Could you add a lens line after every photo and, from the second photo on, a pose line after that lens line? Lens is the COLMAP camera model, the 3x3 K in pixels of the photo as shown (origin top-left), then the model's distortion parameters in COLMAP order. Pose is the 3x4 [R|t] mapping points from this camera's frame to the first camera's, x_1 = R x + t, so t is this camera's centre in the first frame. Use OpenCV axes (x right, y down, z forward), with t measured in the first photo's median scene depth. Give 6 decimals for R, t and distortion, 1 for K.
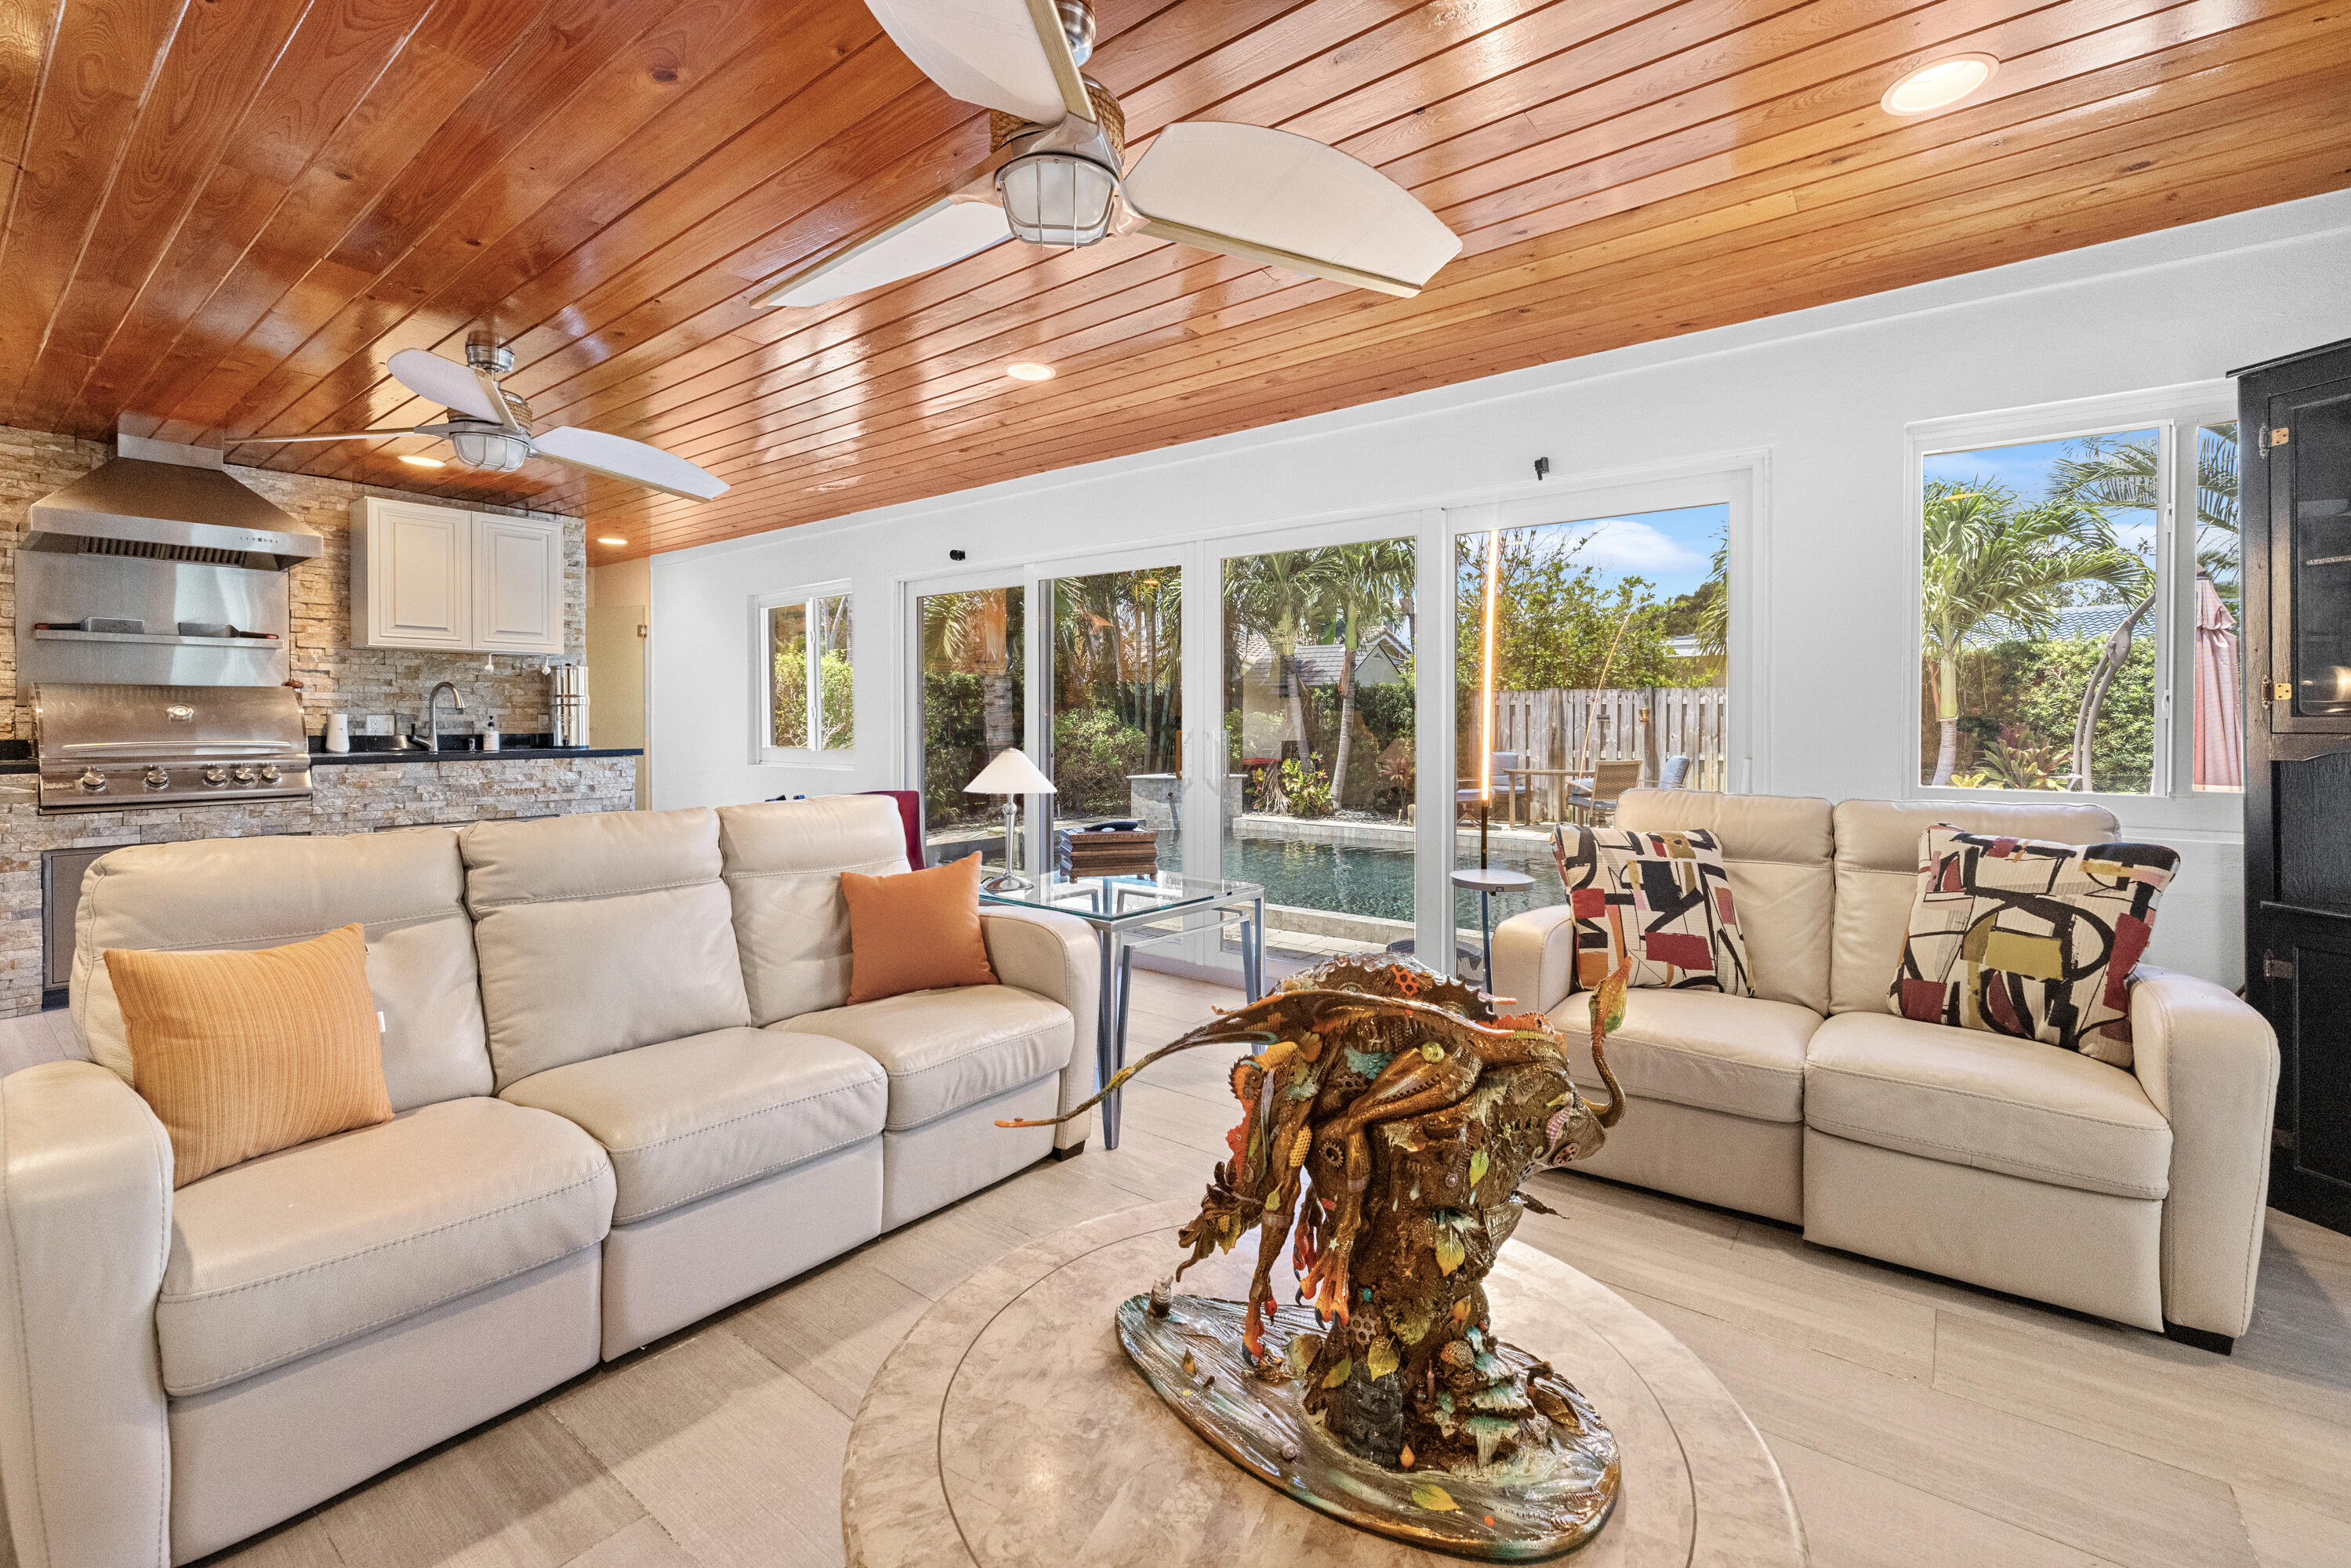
lens RADIAL K [[1002.5, 0, 1169.0], [0, 1002.5, 731.1], [0, 0, 1]] dist [0.001191, -0.000159]
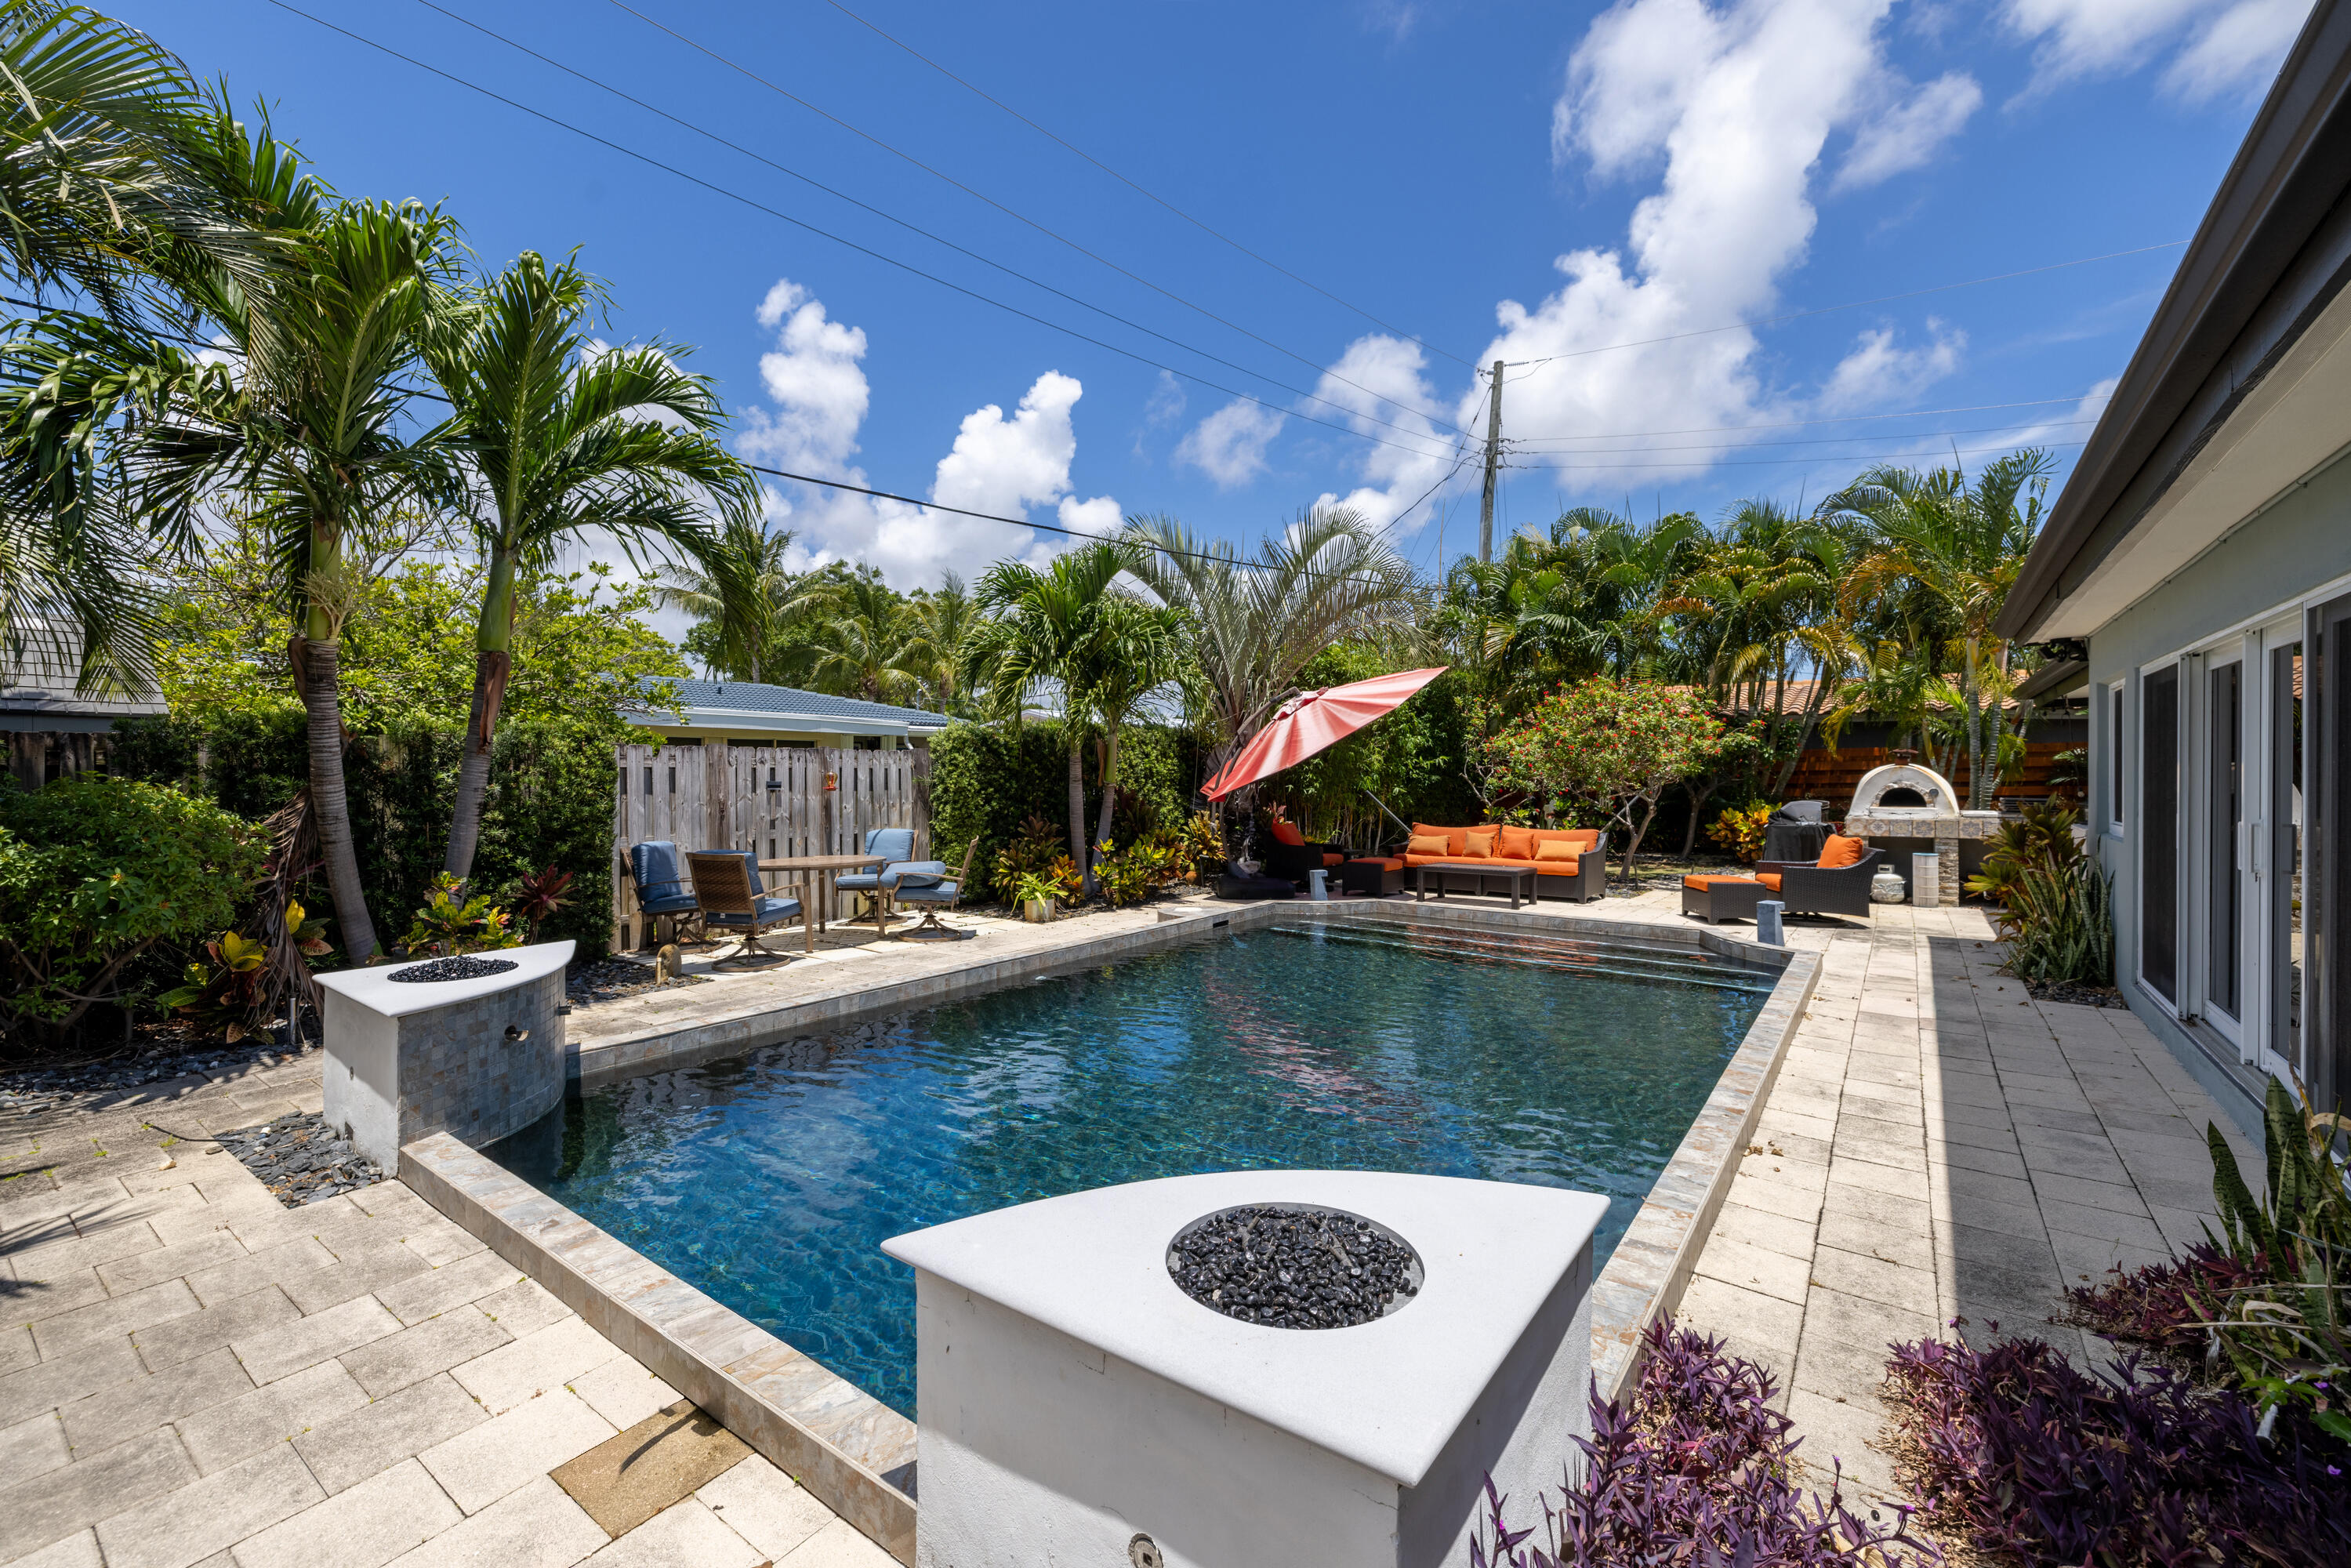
lens RADIAL K [[1002.5, 0, 1153.7], [0, 1002.5, 777.0], [0, 0, 1]] dist [0.001191, -0.000159]
pose [[-0.008806, -0.004011, 0.999953, -0.788041], [0.016014, 0.999863, 0.004151, -0.045379], [-0.999833, 0.016050, -0.008741, 1.786890]]
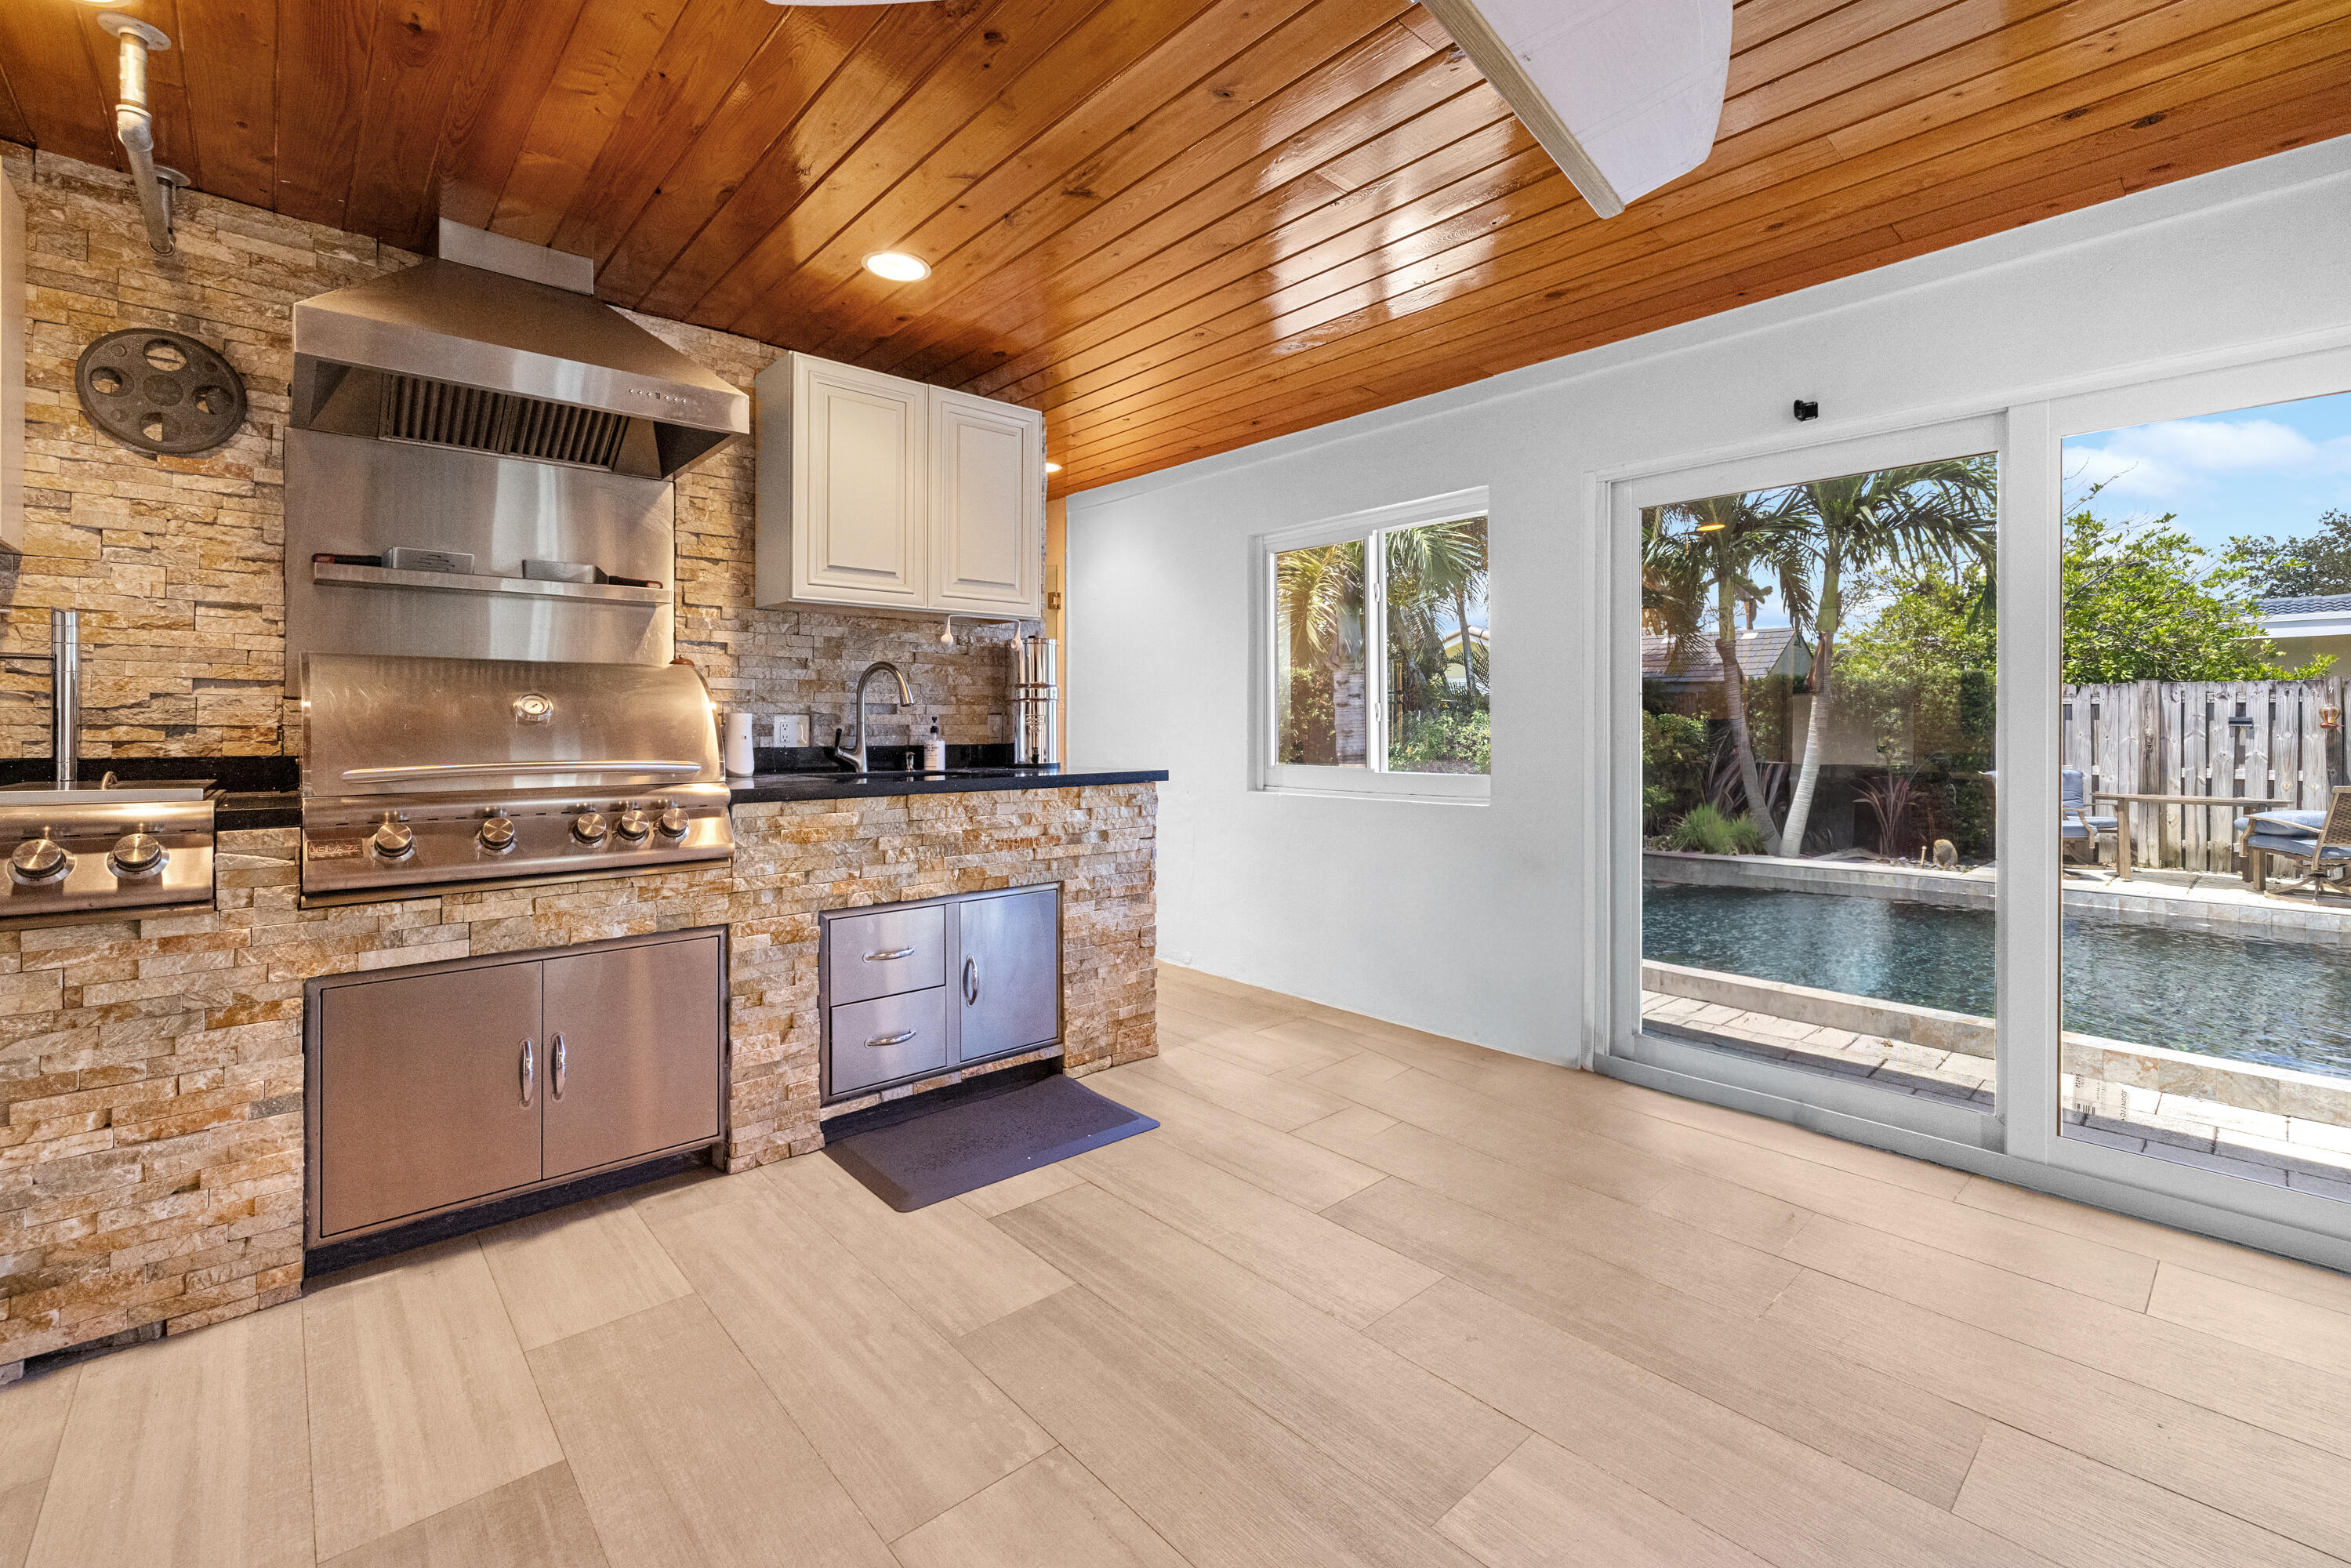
lens RADIAL K [[1002.5, 0, 1167.8], [0, 1002.5, 727.6], [0, 0, 1]] dist [0.001191, -0.000159]
pose [[0.983820, 0.002683, -0.179139, -0.447134], [-0.003883, 0.999972, -0.006350, -0.004978], [0.179117, 0.006943, 0.983803, 0.428901]]
